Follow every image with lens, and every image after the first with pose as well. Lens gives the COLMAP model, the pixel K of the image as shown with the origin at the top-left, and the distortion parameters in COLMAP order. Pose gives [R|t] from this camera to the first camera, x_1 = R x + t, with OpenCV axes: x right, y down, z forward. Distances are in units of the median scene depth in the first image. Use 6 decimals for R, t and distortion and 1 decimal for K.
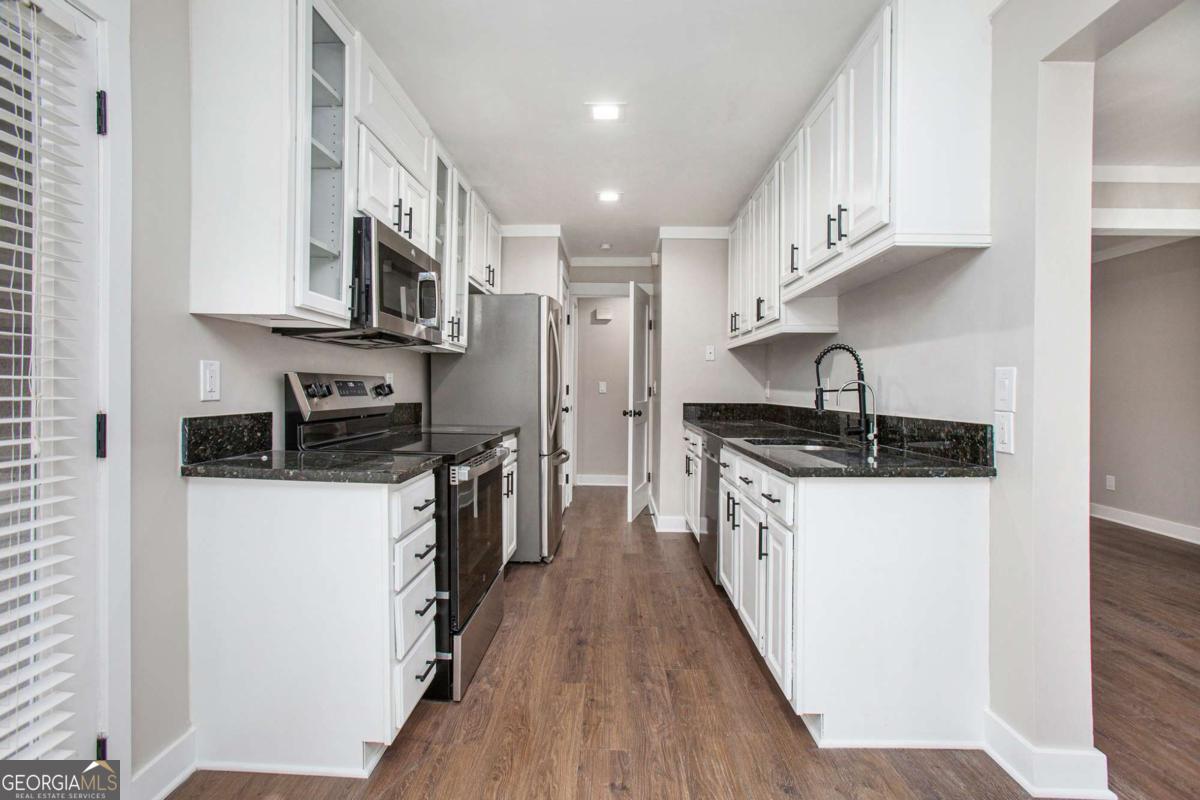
lens RADIAL K [[551.2, 0, 597.1], [0, 551.2, 397.4], [0, 0, 1]] dist [-0.047242, 0.023361]
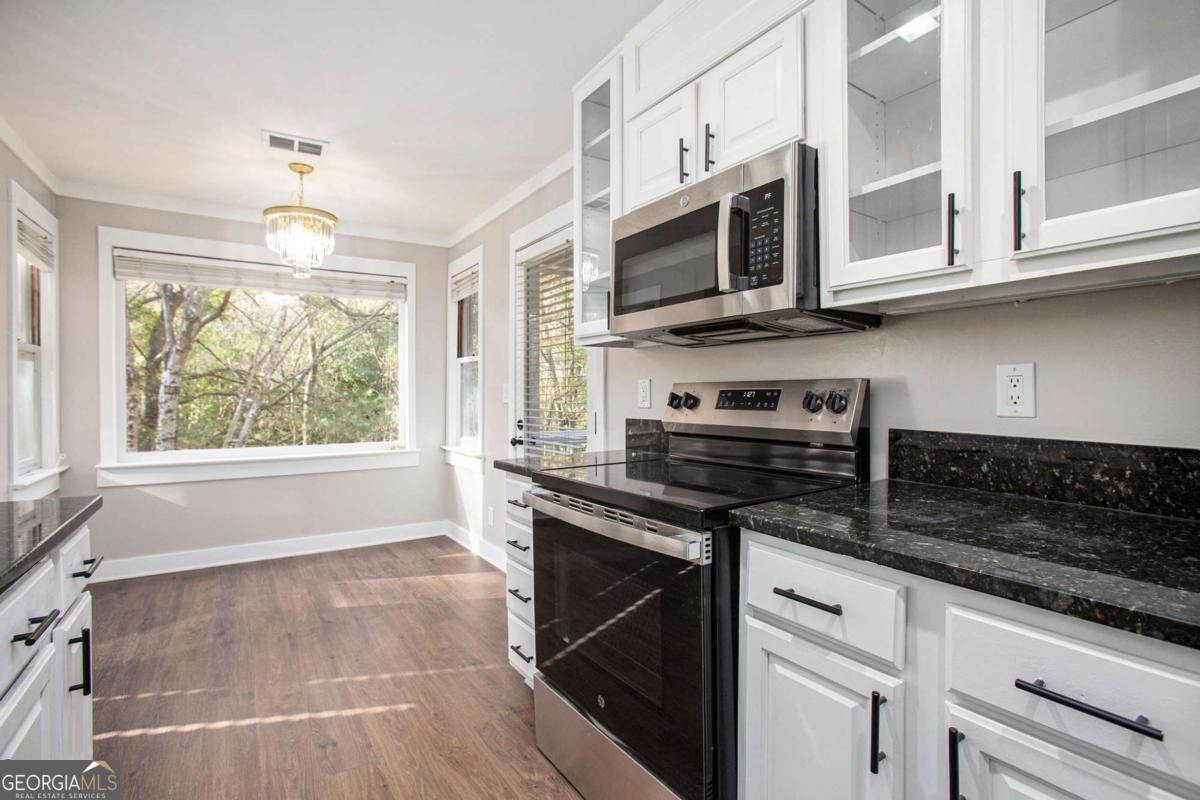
lens RADIAL K [[551.2, 0, 597.1], [0, 551.2, 397.4], [0, 0, 1]] dist [-0.047242, 0.023361]
pose [[-0.816843, -0.006790, -0.576821, 0.183230], [-0.011954, 0.999915, 0.005158, -0.022198], [0.576737, 0.011108, -0.816855, 1.726271]]
